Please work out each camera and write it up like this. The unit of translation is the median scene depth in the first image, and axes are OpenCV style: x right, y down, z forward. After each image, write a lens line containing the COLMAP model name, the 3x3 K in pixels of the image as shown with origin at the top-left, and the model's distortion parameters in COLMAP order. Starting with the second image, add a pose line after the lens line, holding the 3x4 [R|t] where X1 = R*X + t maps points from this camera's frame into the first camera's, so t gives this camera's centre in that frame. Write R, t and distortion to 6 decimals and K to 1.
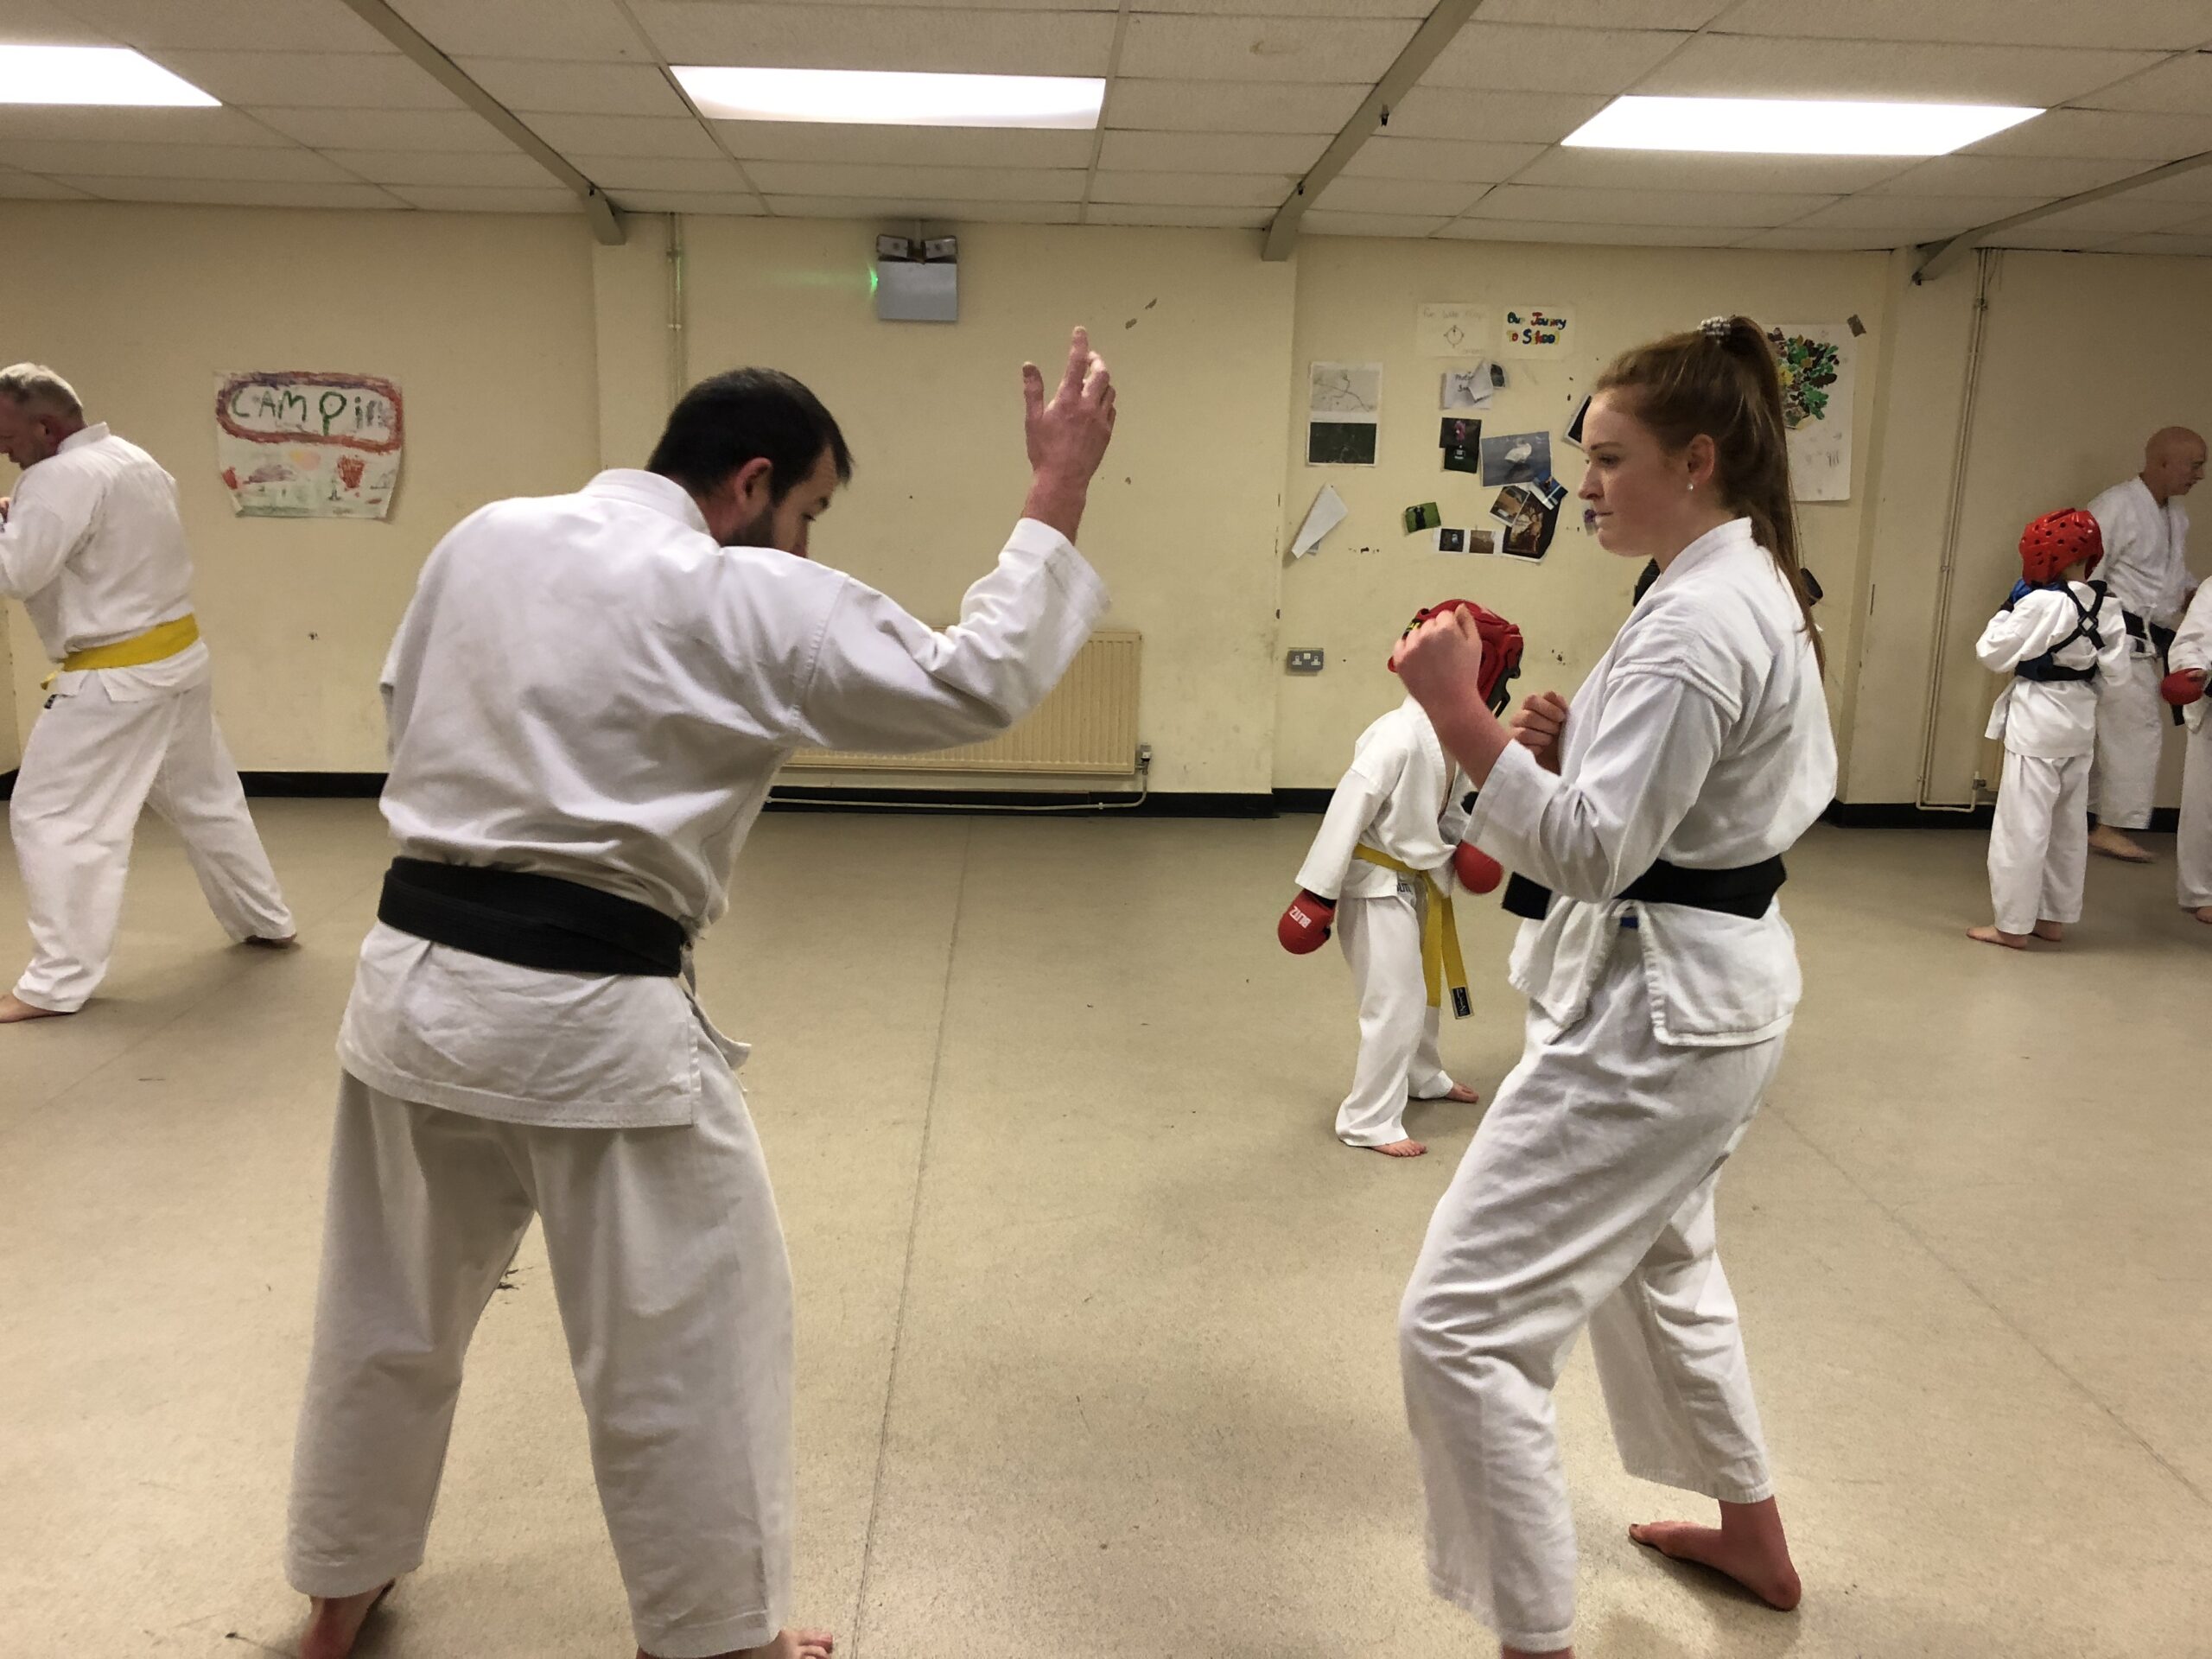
lens RADIAL K [[1808.4, 0, 1093.3], [0, 1808.4, 827.1], [0, 0, 1]] dist [0.041753, -0.031225]
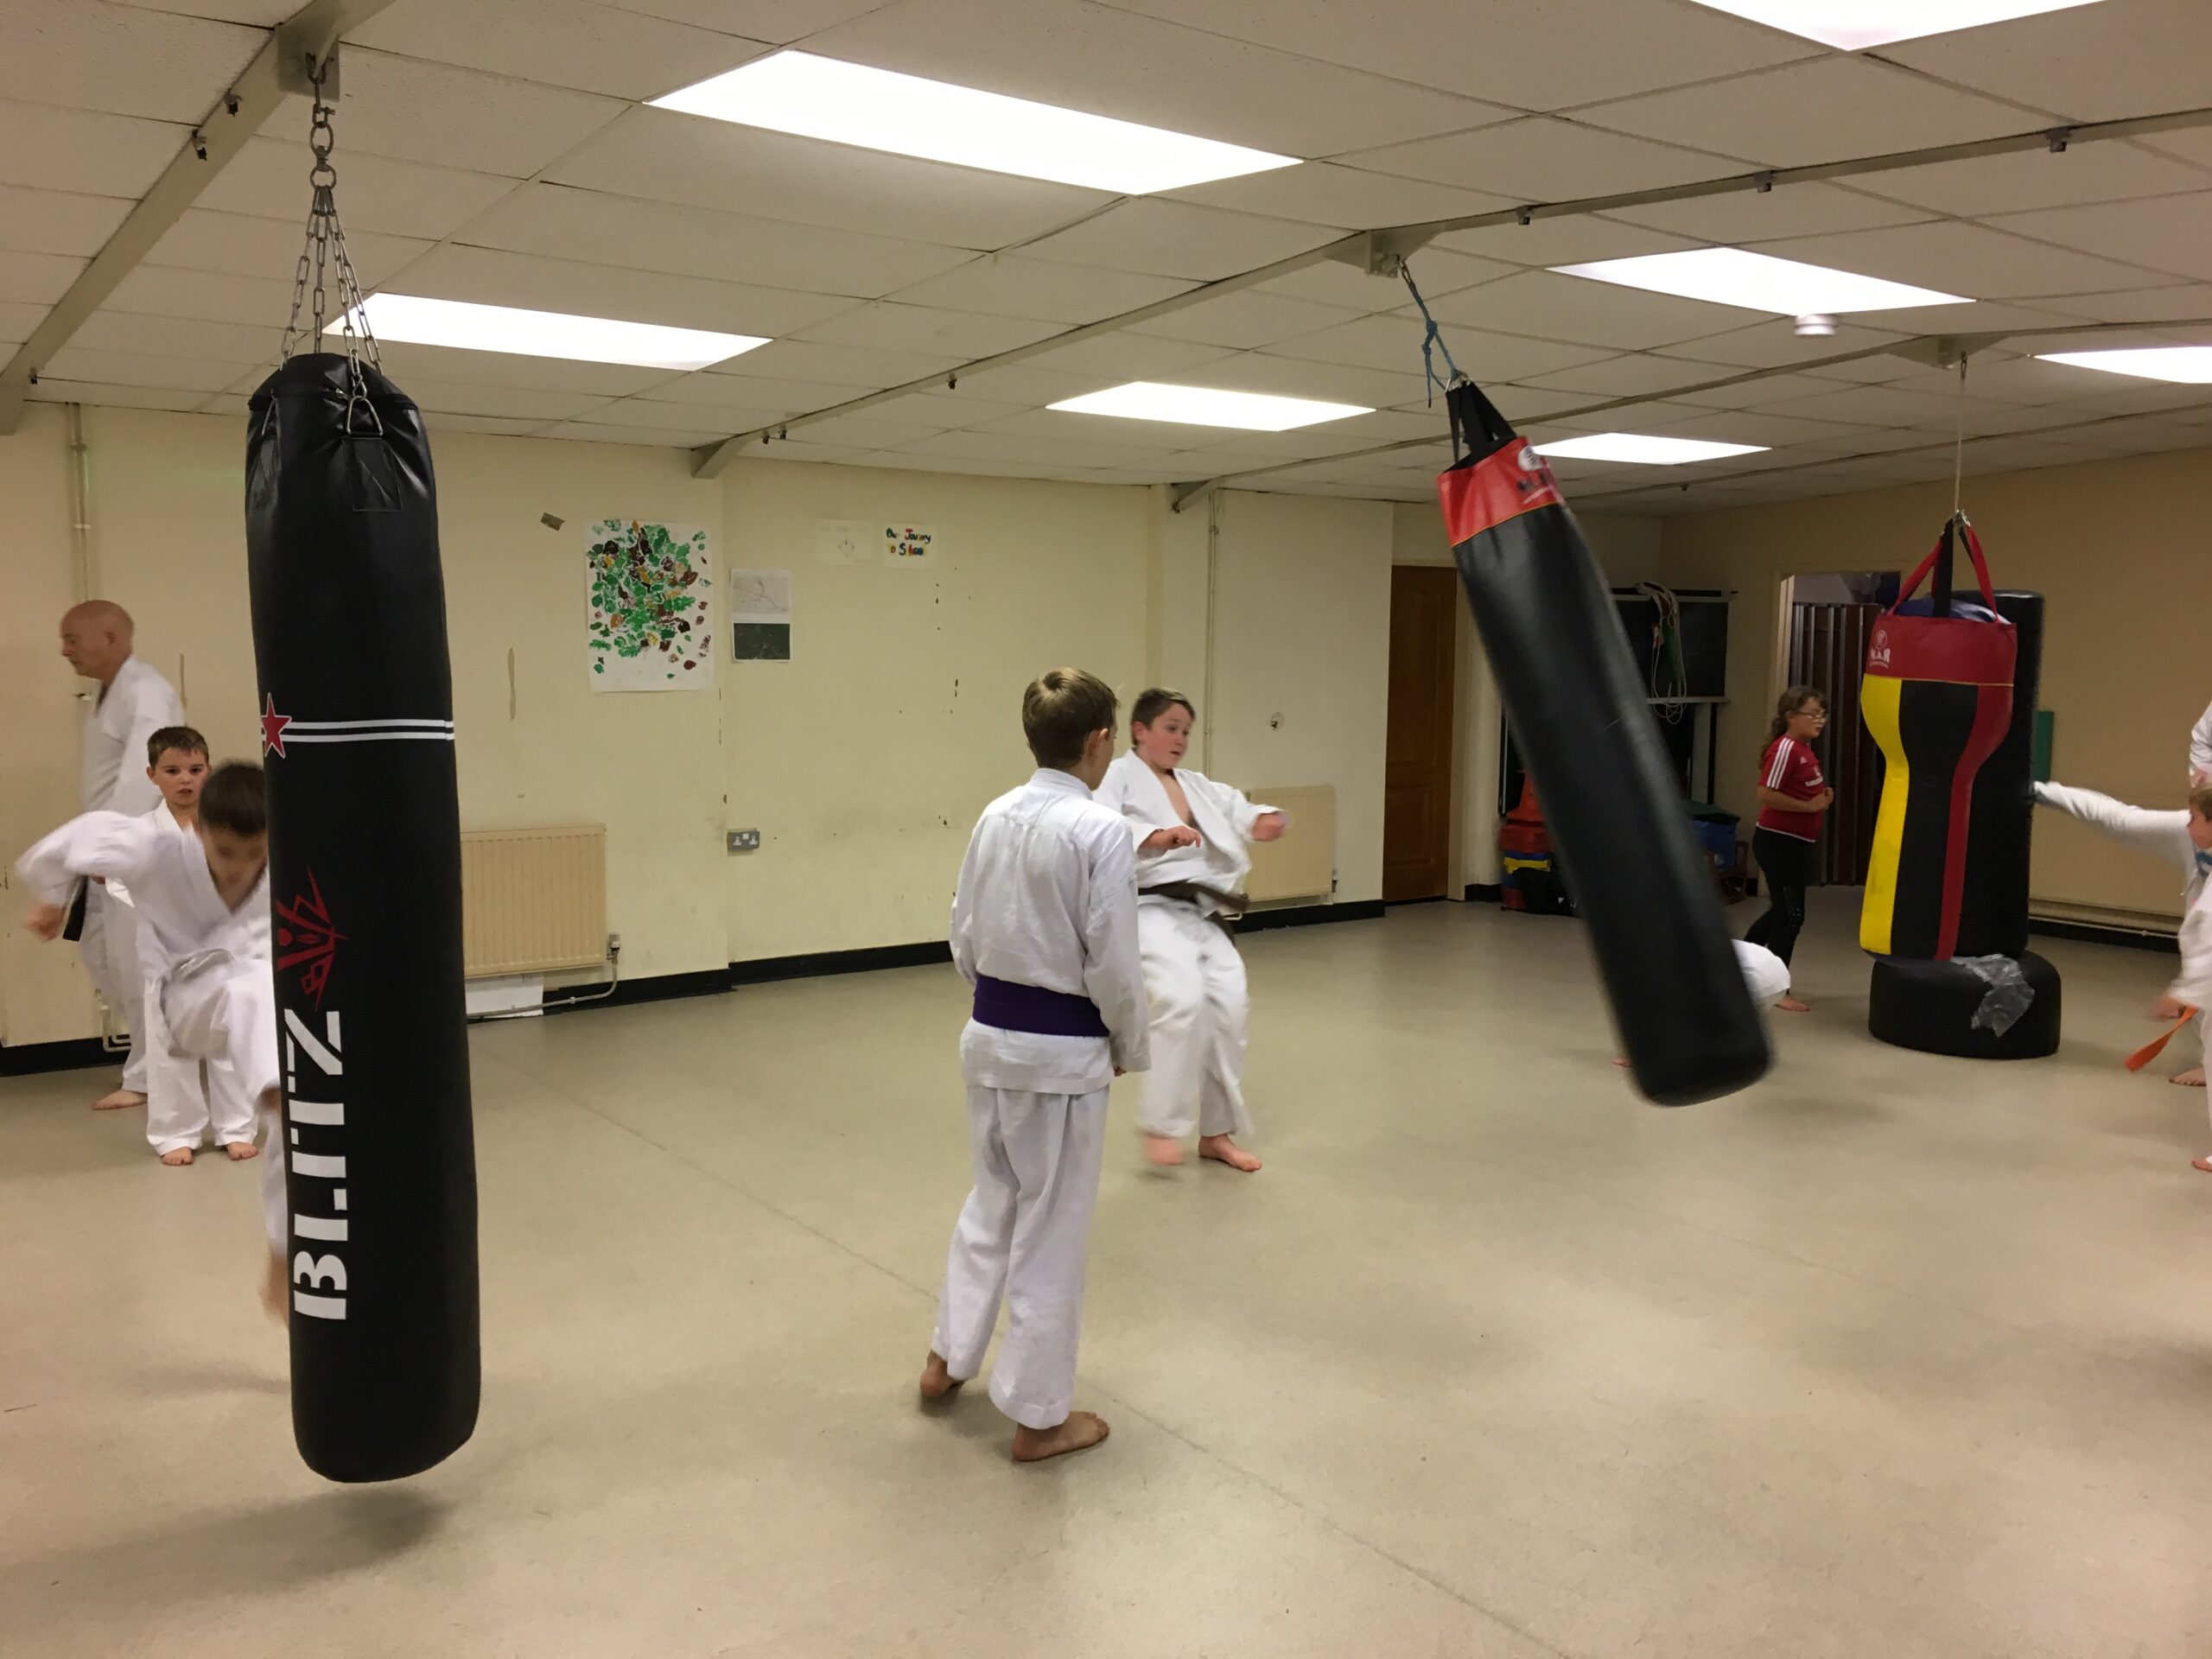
lens RADIAL K [[1859.9, 0, 1102.1], [0, 1859.9, 826.5], [0, 0, 1]] dist [0.090938, -0.104765]
pose [[0.826225, -0.072608, 0.558642, -0.336473], [0.128109, 0.989894, -0.060813, -0.006495], [-0.548581, 0.121812, 0.827177, -0.031921]]
